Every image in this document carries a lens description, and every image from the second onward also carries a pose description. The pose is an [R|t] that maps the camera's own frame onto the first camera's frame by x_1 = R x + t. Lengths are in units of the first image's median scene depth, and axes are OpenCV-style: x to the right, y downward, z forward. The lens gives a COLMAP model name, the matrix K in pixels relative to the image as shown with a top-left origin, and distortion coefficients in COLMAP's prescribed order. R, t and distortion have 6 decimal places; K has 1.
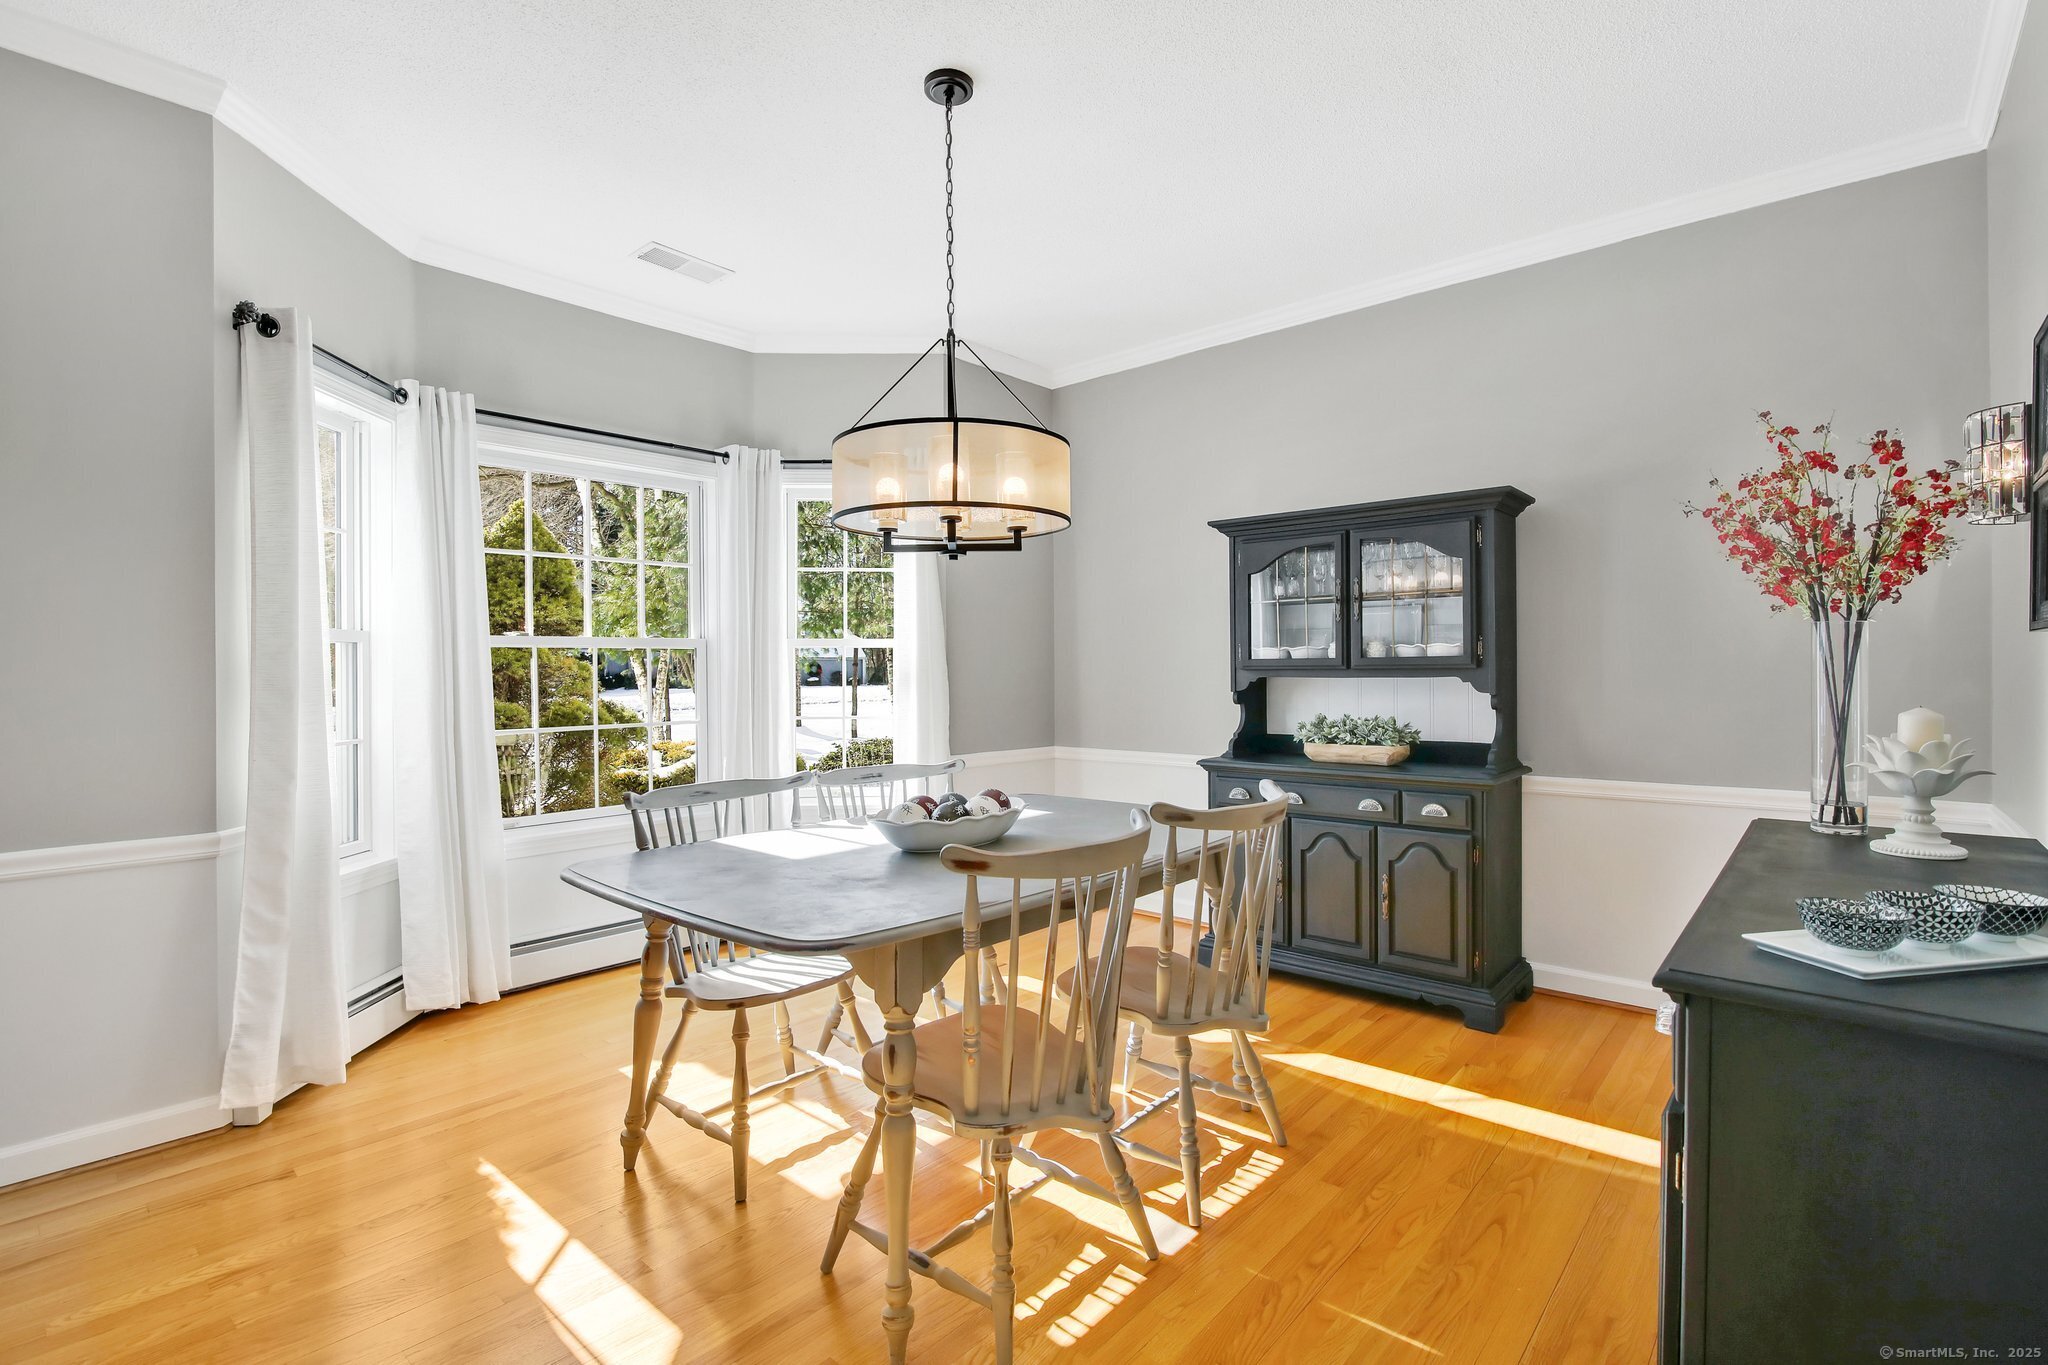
lens RADIAL K [[972.2, 0, 1019.6], [0, 972.2, 668.5], [0, 0, 1]] dist [-0.021026, 0.000212]
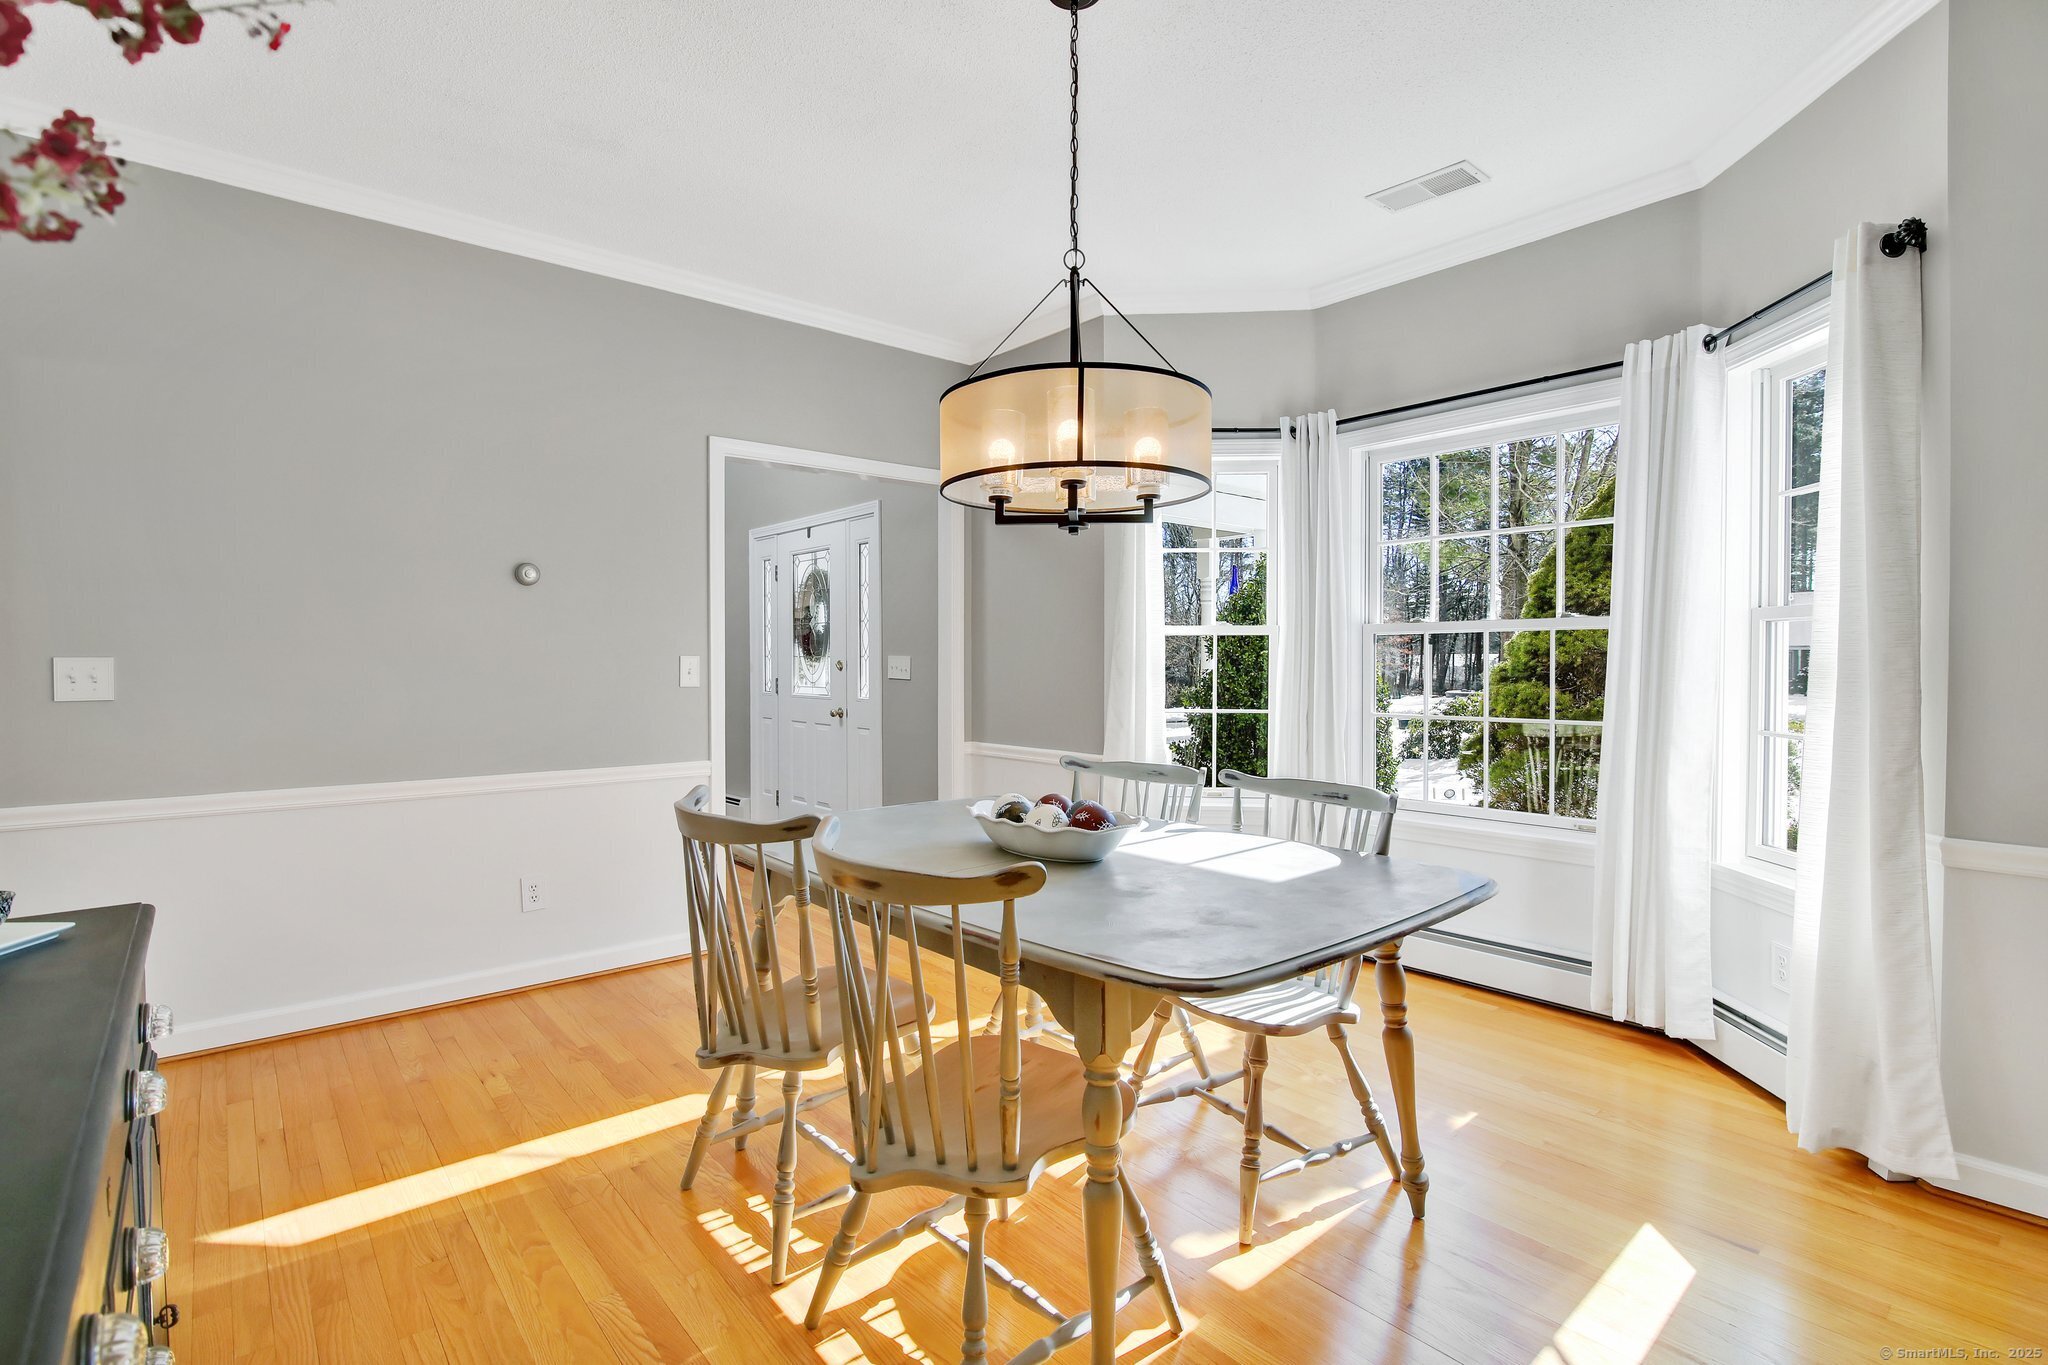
lens RADIAL K [[972.2, 0, 1019.6], [0, 972.2, 668.5], [0, 0, 1]] dist [-0.021026, 0.000212]
pose [[-0.149686, 0.022864, -0.988469, 0.749369], [-0.002503, 0.999721, 0.023504, -0.009435], [0.988730, 0.005992, -0.149587, 1.009386]]
